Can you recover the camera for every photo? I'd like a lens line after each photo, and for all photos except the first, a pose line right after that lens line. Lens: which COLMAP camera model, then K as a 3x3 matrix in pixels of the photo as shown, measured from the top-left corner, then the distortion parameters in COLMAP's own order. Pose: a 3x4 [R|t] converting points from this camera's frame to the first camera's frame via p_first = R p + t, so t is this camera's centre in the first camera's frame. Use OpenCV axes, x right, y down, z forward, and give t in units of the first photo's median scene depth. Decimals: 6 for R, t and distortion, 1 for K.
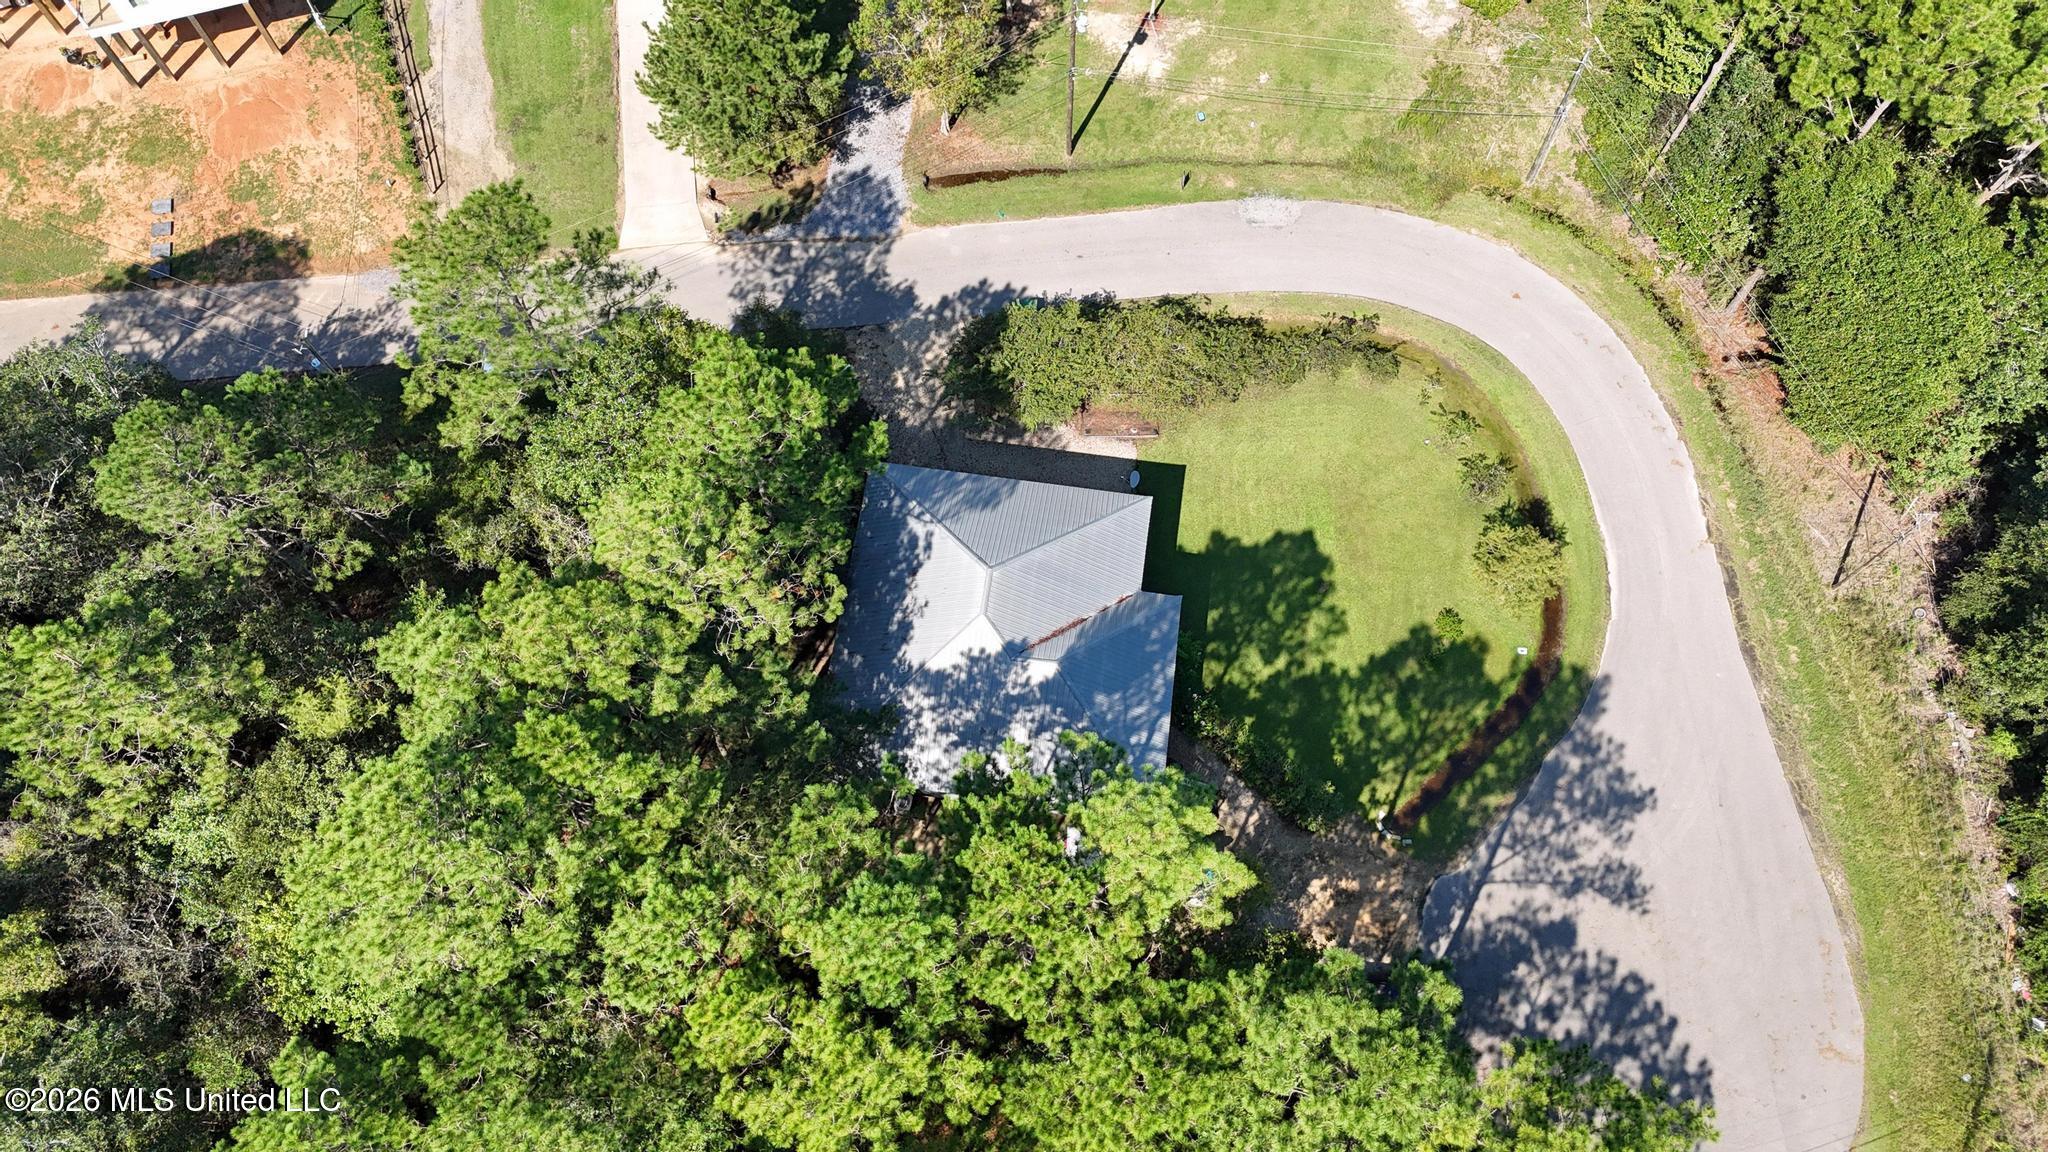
lens RADIAL K [[1509.8, 0, 1026.5], [0, 1509.8, 569.9], [0, 0, 1]] dist [0.066870, -0.068125]
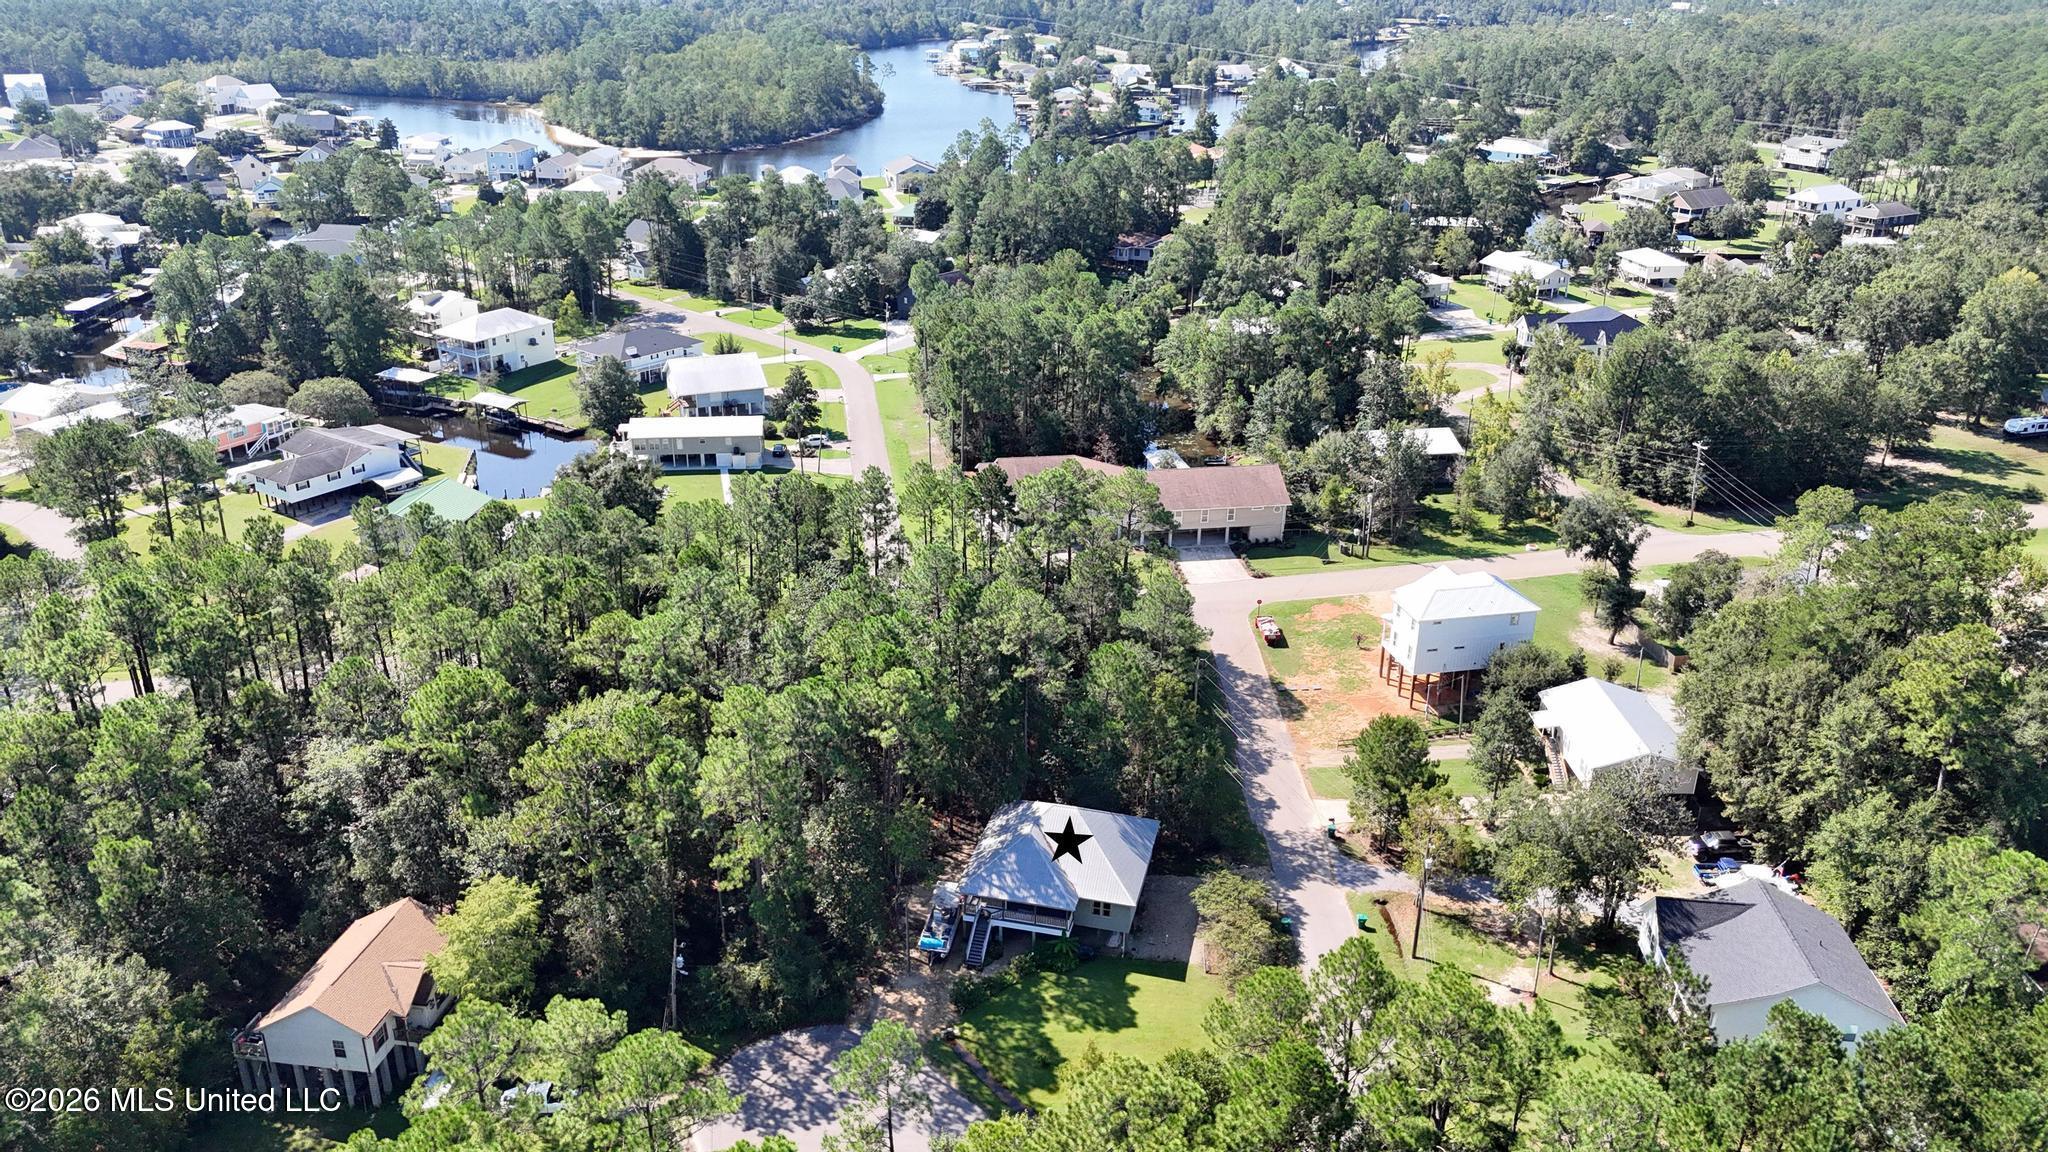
lens RADIAL K [[1509.8, 0, 1031.8], [0, 1509.8, 502.5], [0, 0, 1]] dist [0.066870, -0.068125]
pose [[-0.106476, 0.337887, -0.935144, 1.574511], [-0.919947, 0.323407, 0.221599, -0.477538], [0.377307, 0.883878, 0.276403, 0.020857]]
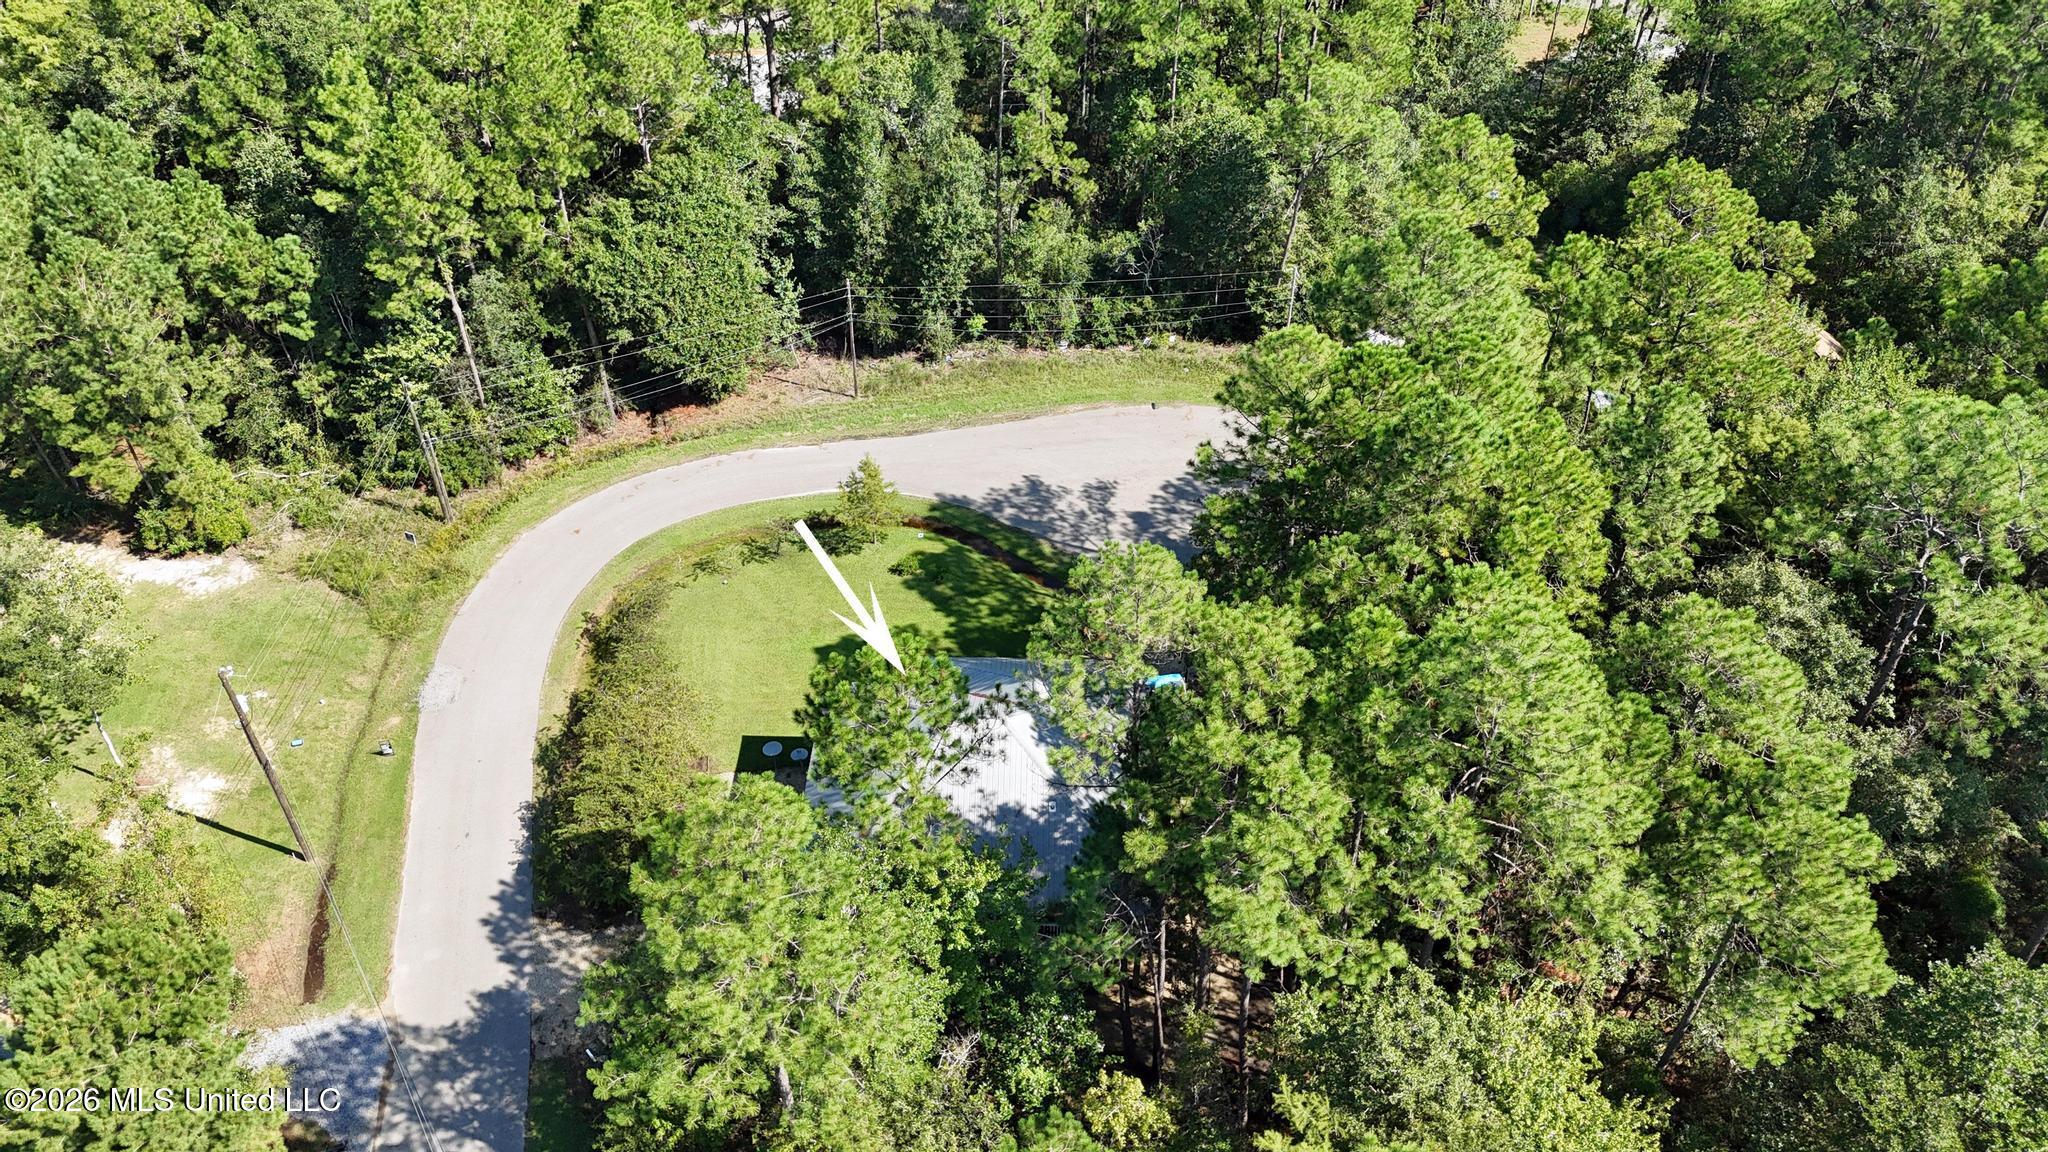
lens RADIAL K [[1509.8, 0, 1031.4], [0, 1509.8, 562.6], [0, 0, 1]] dist [0.066870, -0.068125]
pose [[-0.122248, -0.629986, 0.766924, -0.640715], [0.907791, 0.241393, 0.342993, -0.279842], [-0.401211, 0.738137, 0.542386, 0.317911]]
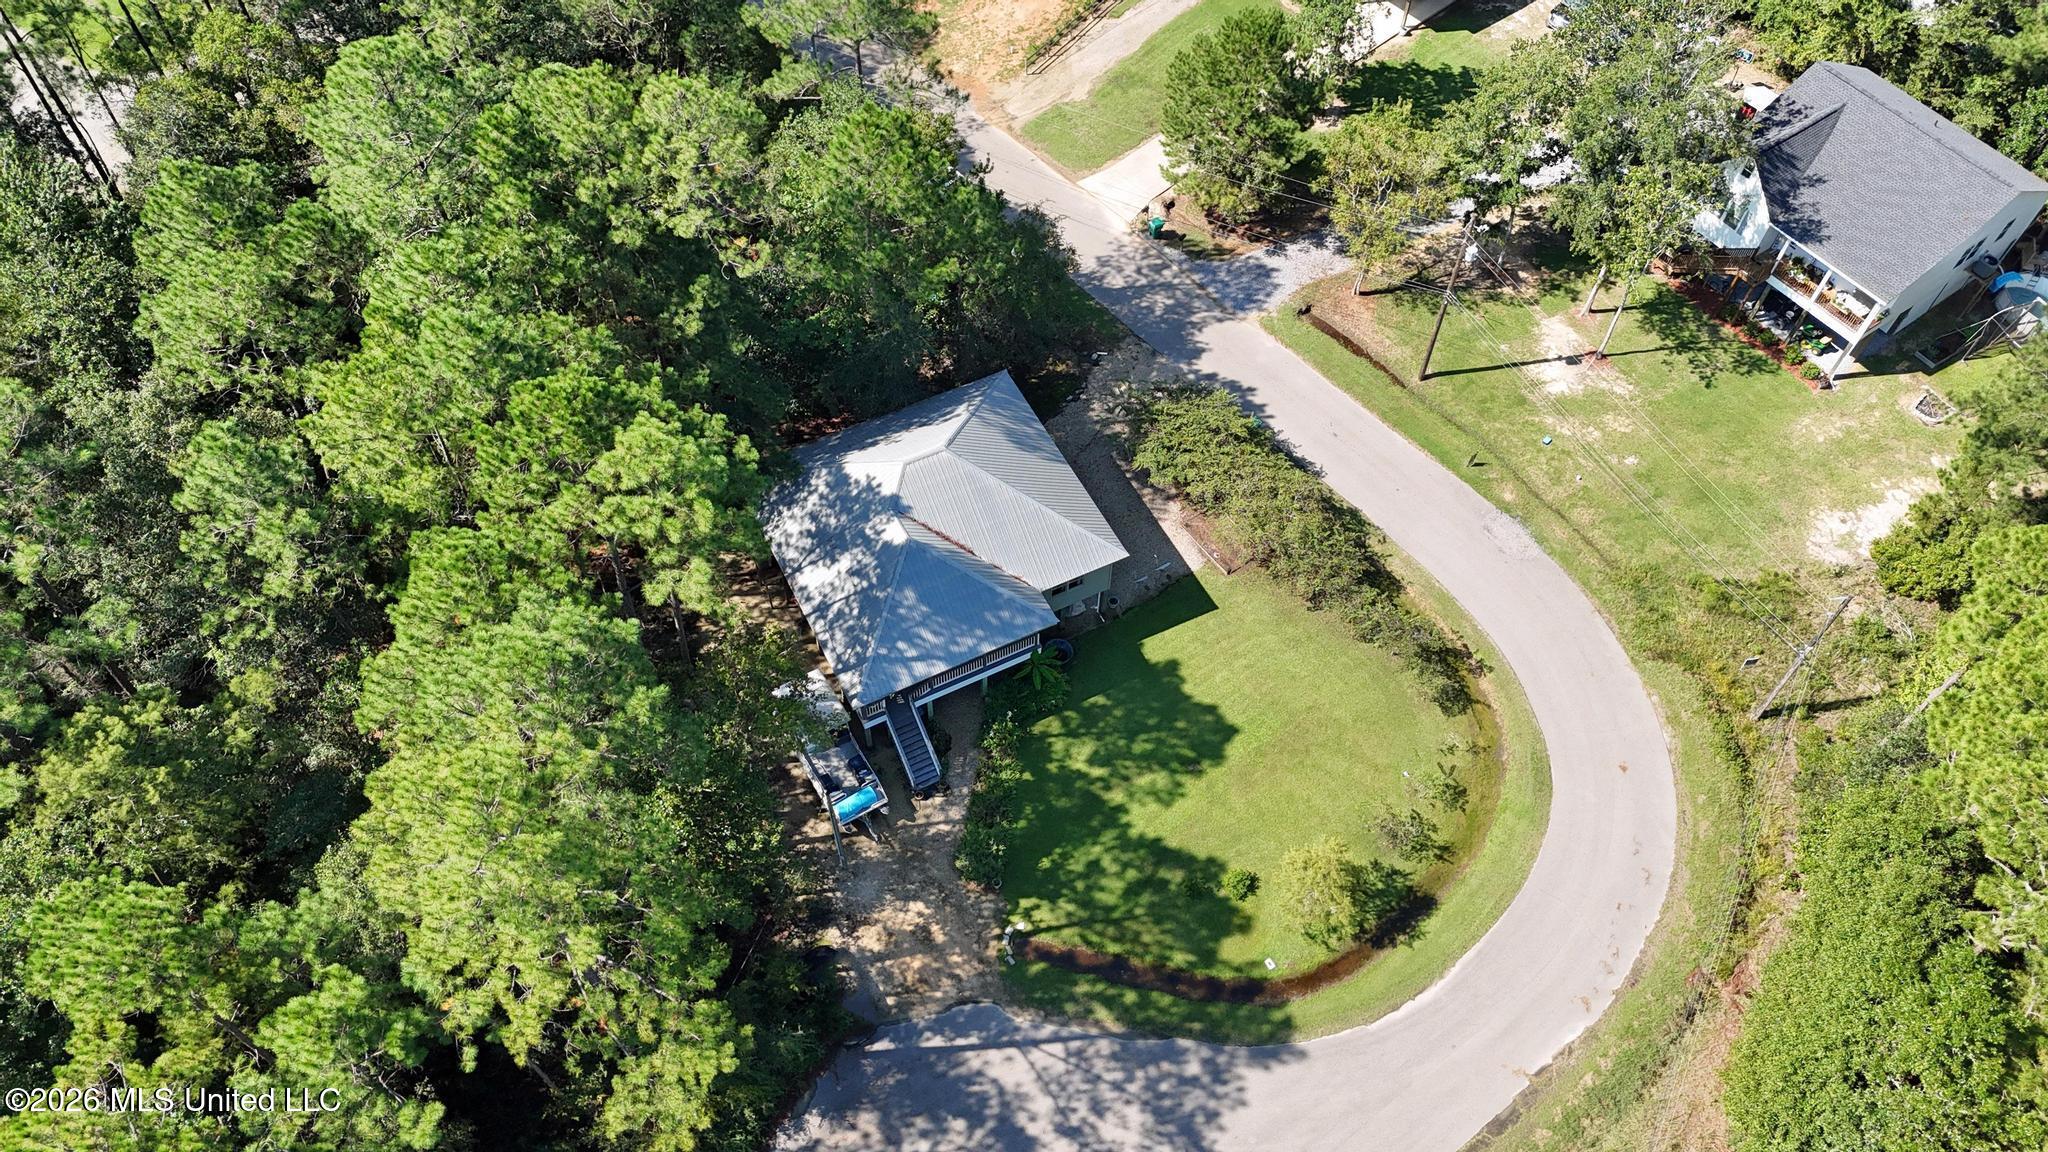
lens RADIAL K [[1509.8, 0, 1023.6], [0, 1509.8, 564.5], [0, 0, 1]] dist [0.066870, -0.068125]
pose [[0.569110, 0.670221, -0.476360, 0.518145], [-0.758033, 0.652108, 0.011865, -0.002000], [0.318590, 0.354344, 0.879170, 0.068259]]
